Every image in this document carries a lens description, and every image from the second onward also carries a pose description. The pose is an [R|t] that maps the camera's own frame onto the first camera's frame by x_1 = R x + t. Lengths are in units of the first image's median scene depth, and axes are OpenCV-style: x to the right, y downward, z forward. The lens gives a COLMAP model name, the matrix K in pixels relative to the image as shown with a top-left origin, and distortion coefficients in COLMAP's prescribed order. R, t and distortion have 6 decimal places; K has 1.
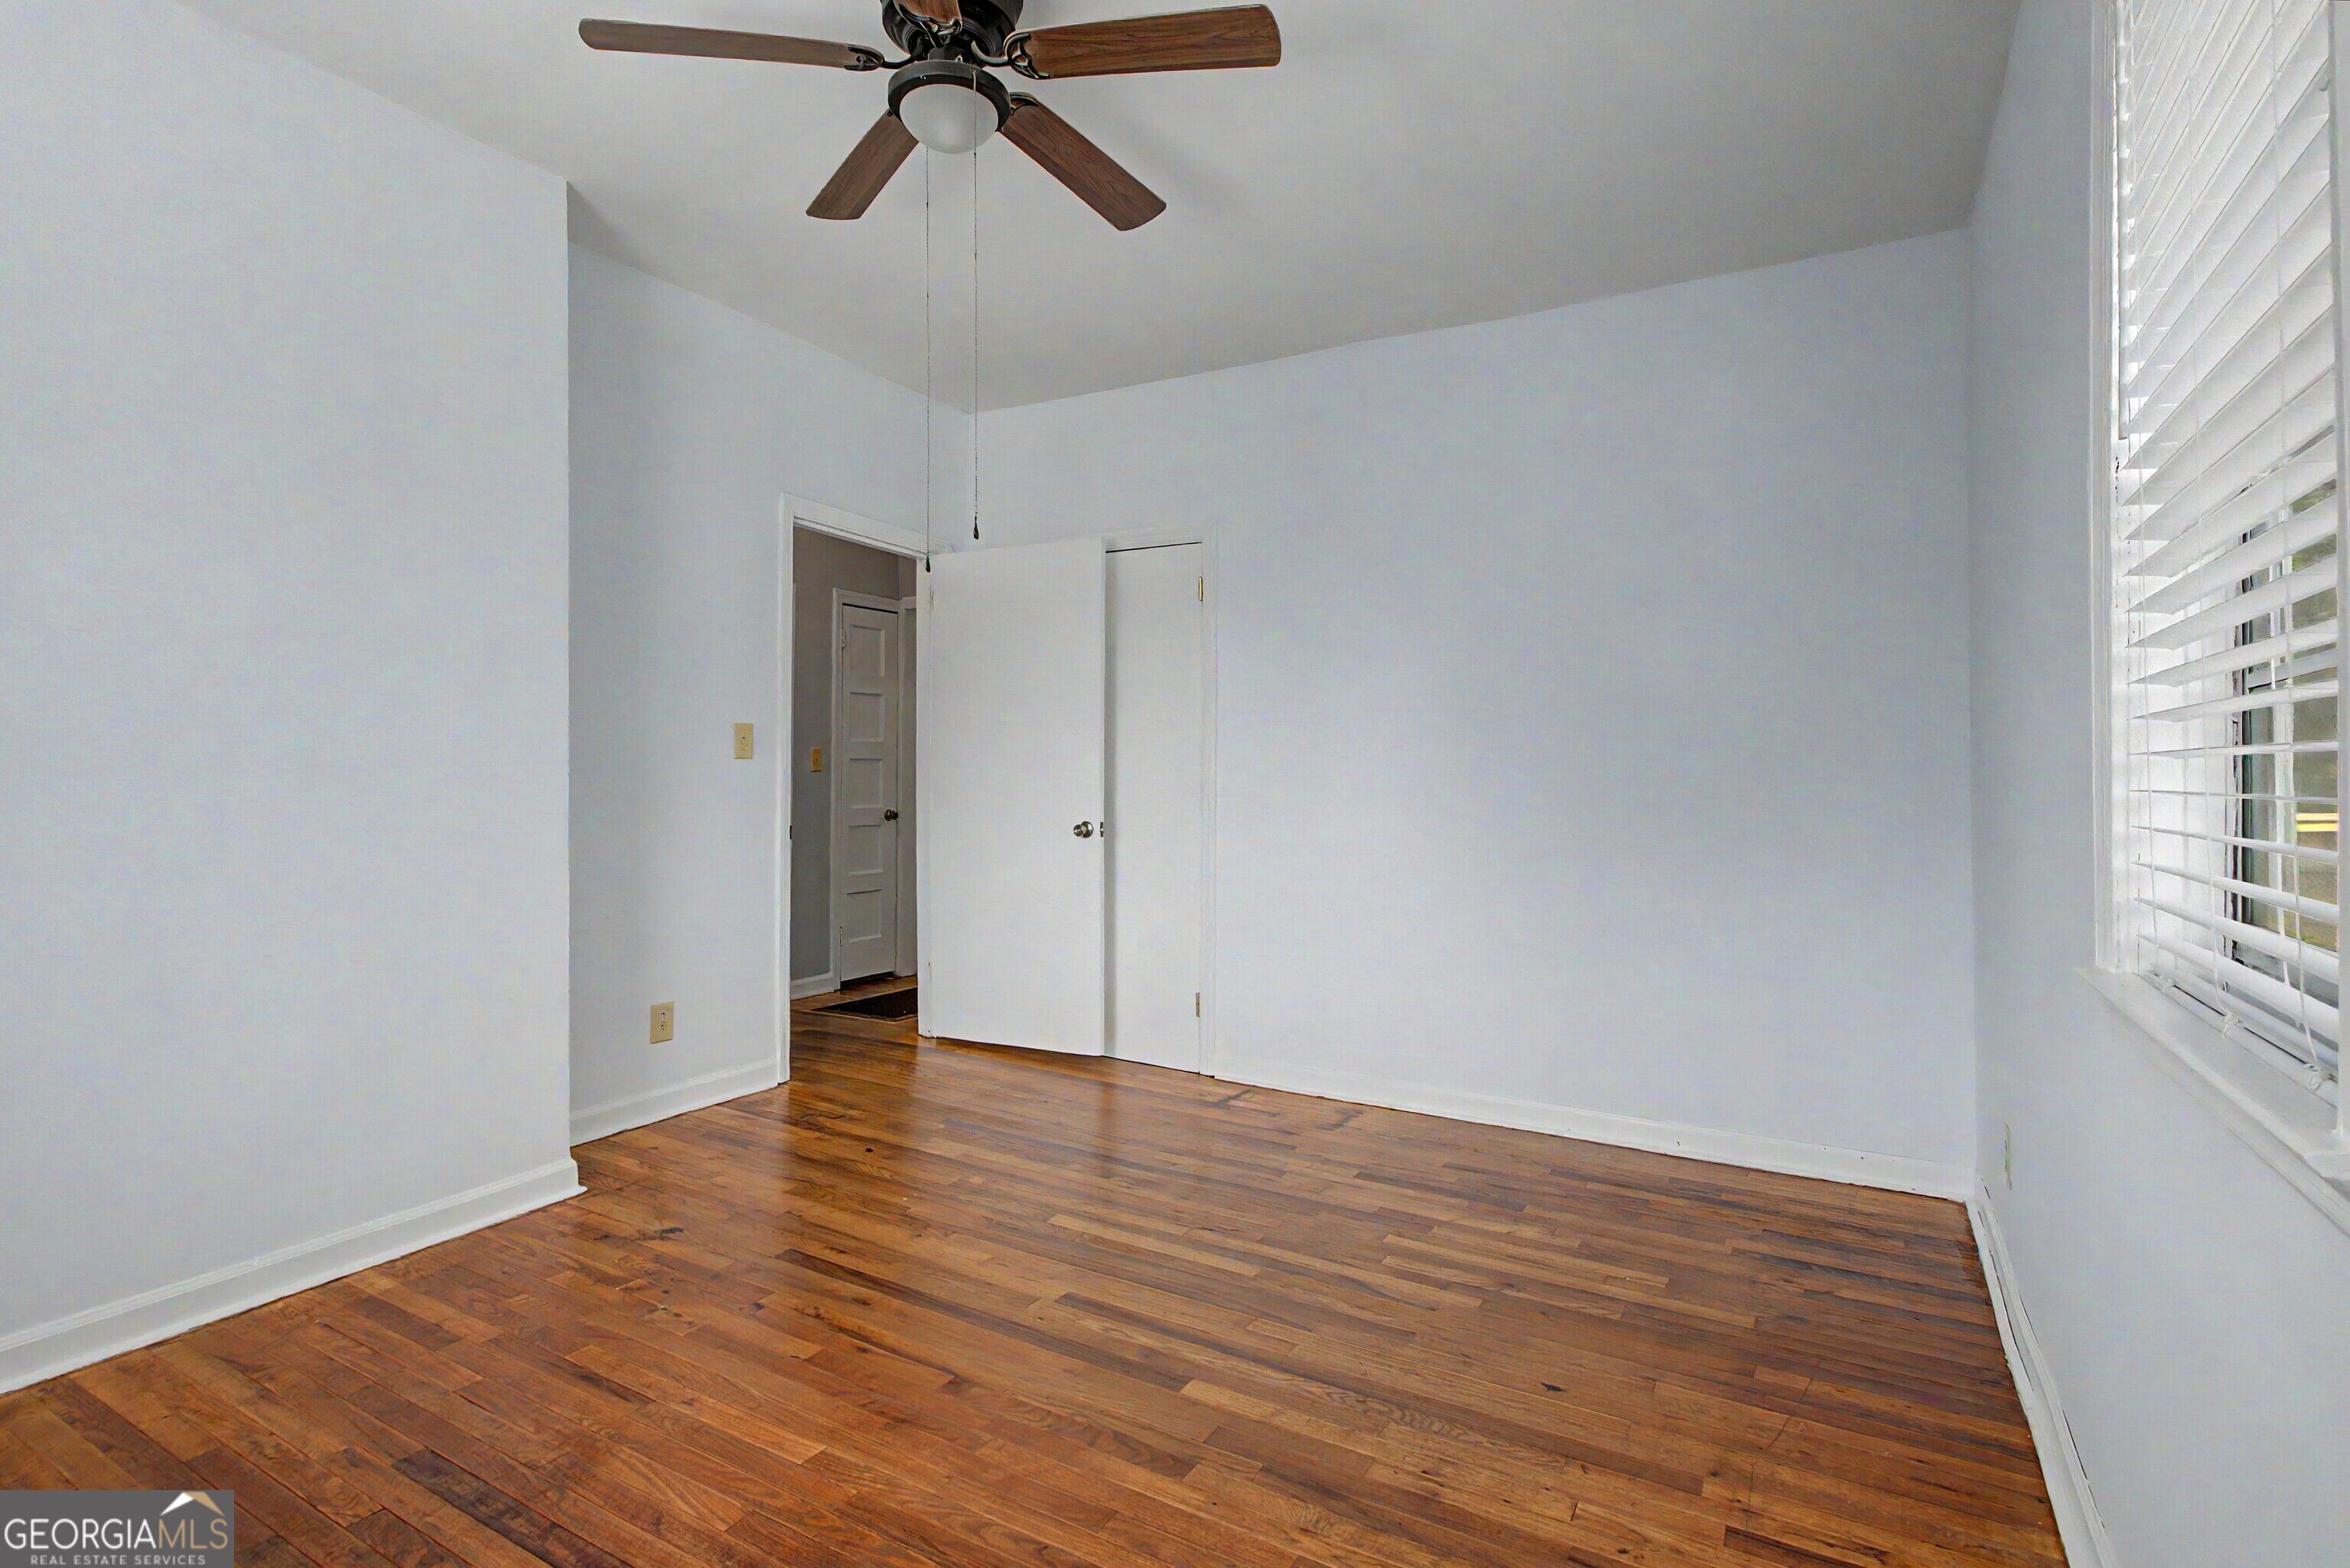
lens RADIAL K [[1144.2, 0, 1173.3], [0, 1144.2, 778.9], [0, 0, 1]] dist [-0.000254, 0.000006]
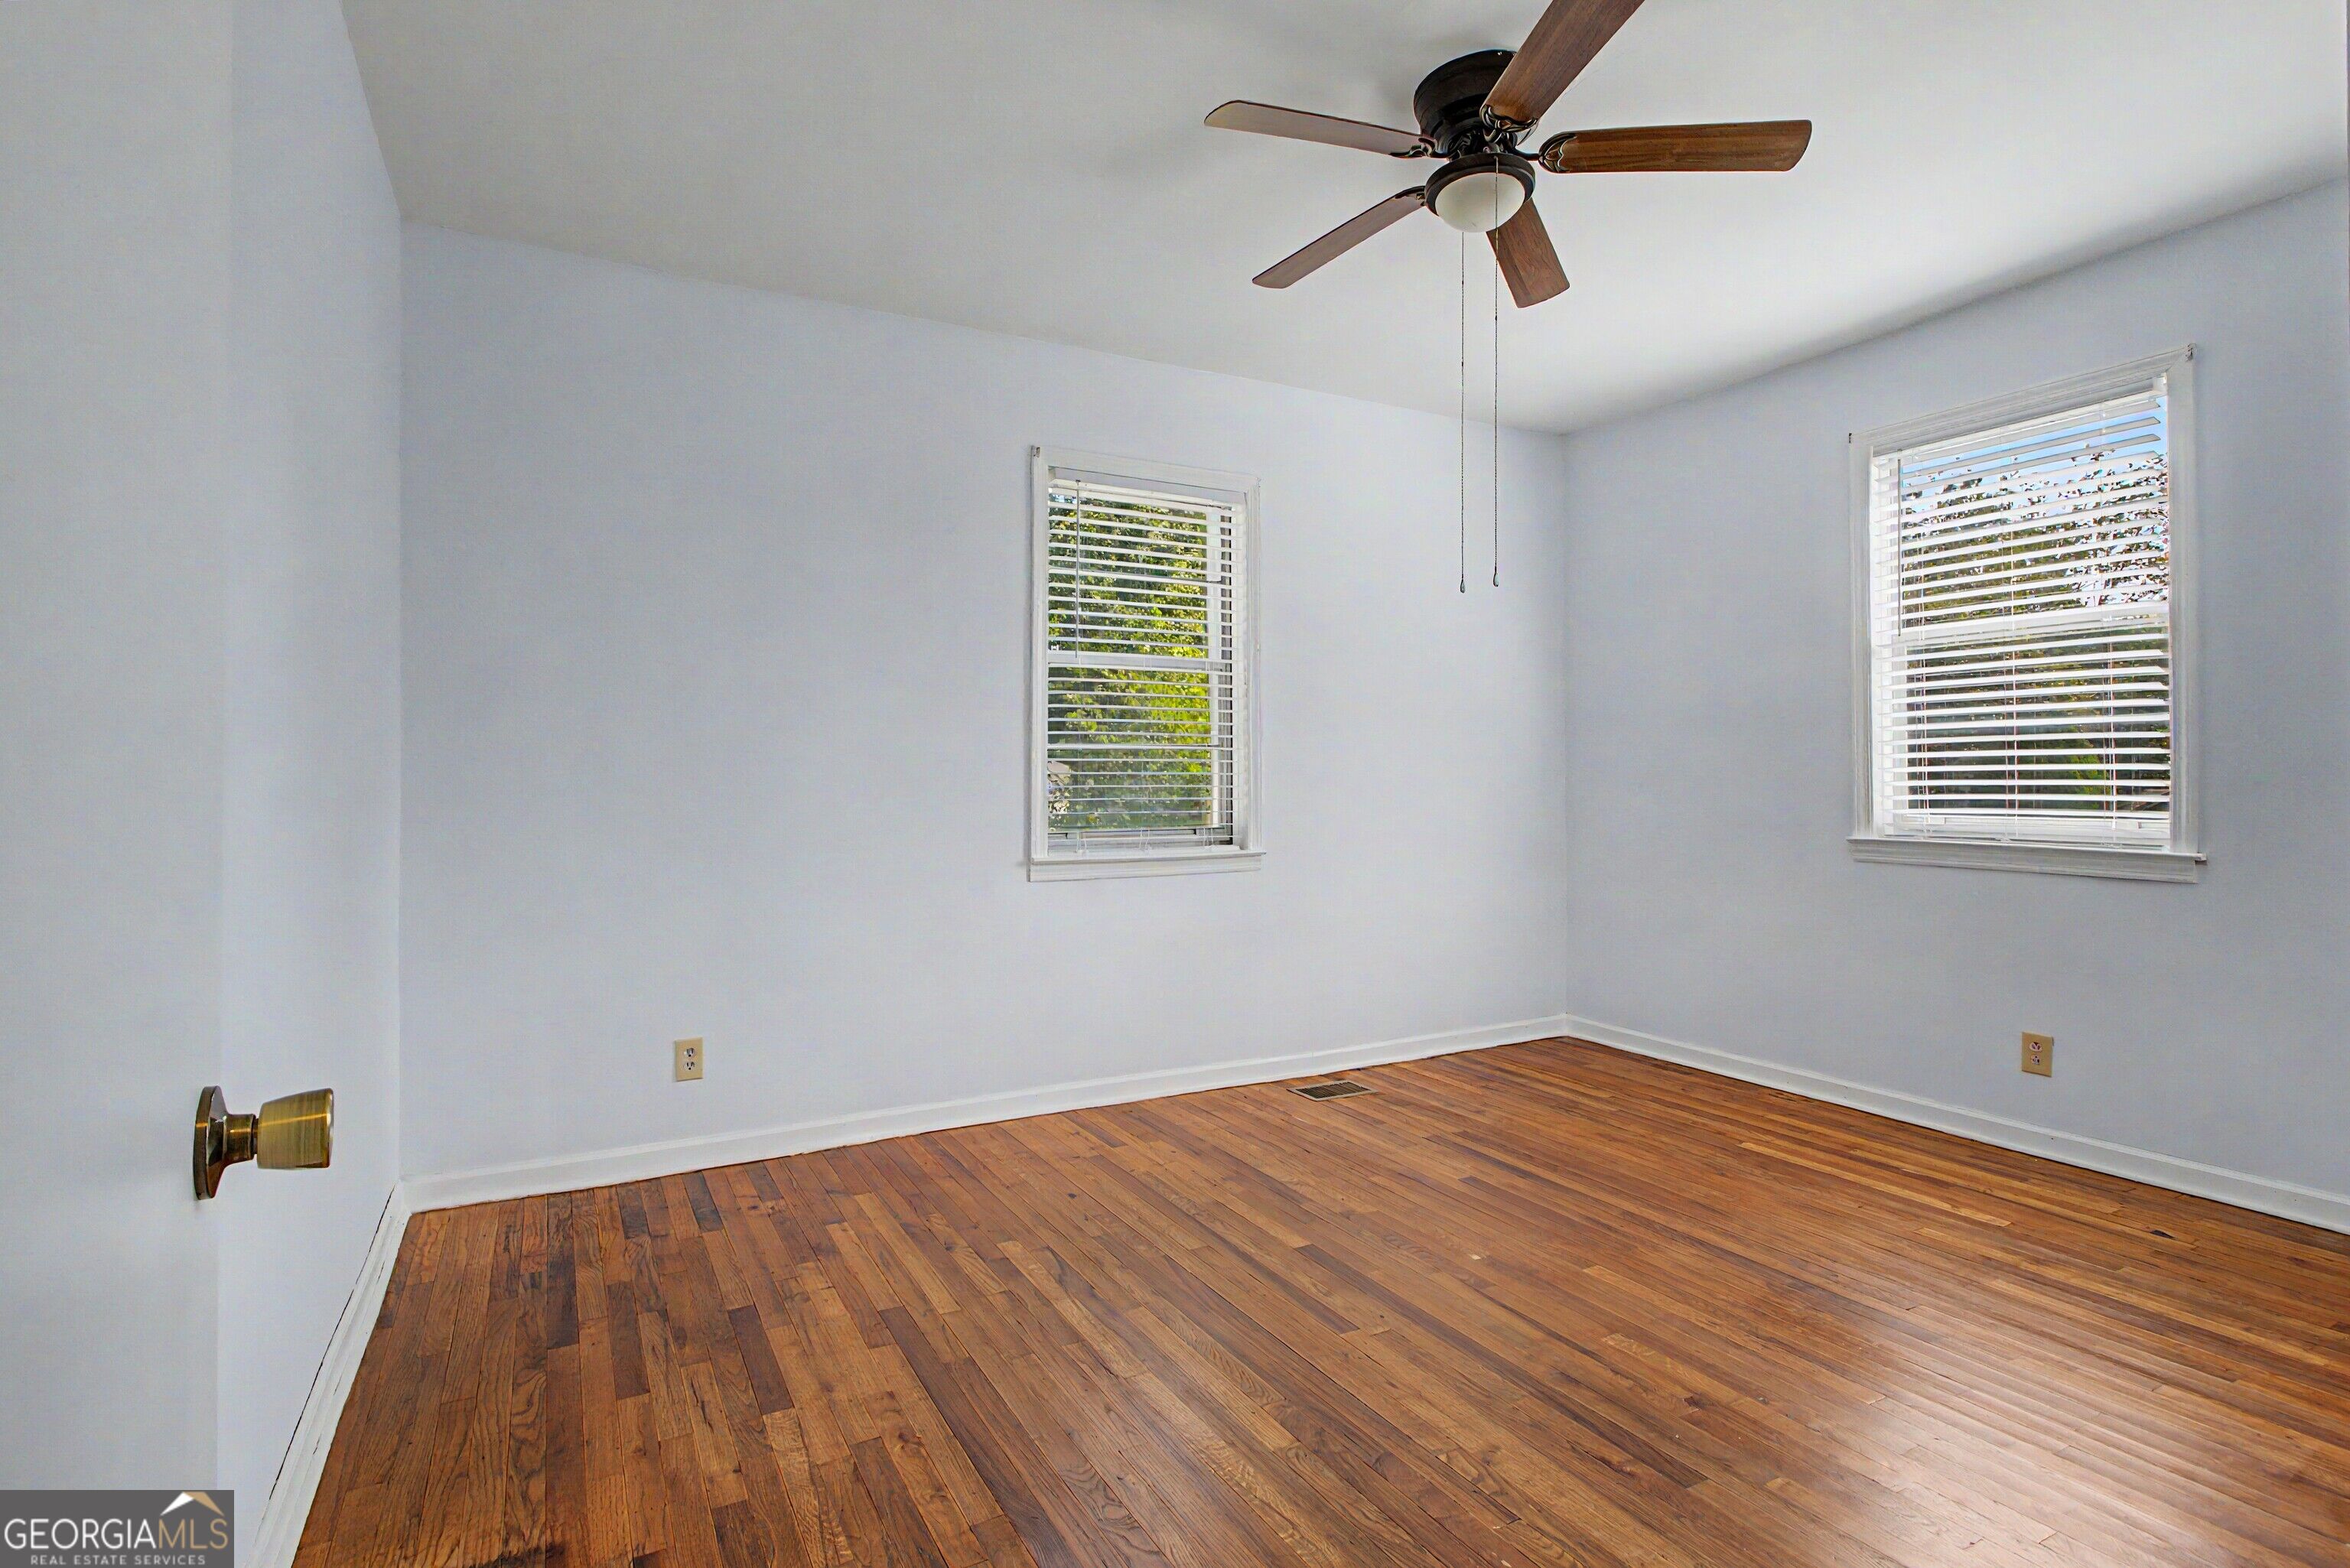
lens RADIAL K [[1144.2, 0, 1174.6], [0, 1144.2, 779.8], [0, 0, 1]] dist [-0.000254, 0.000006]
pose [[-0.855946, -0.001565, 0.517062, -0.429995], [-0.000325, 0.999997, 0.002489, -0.001548], [-0.517064, 0.001962, -0.855944, 1.753998]]
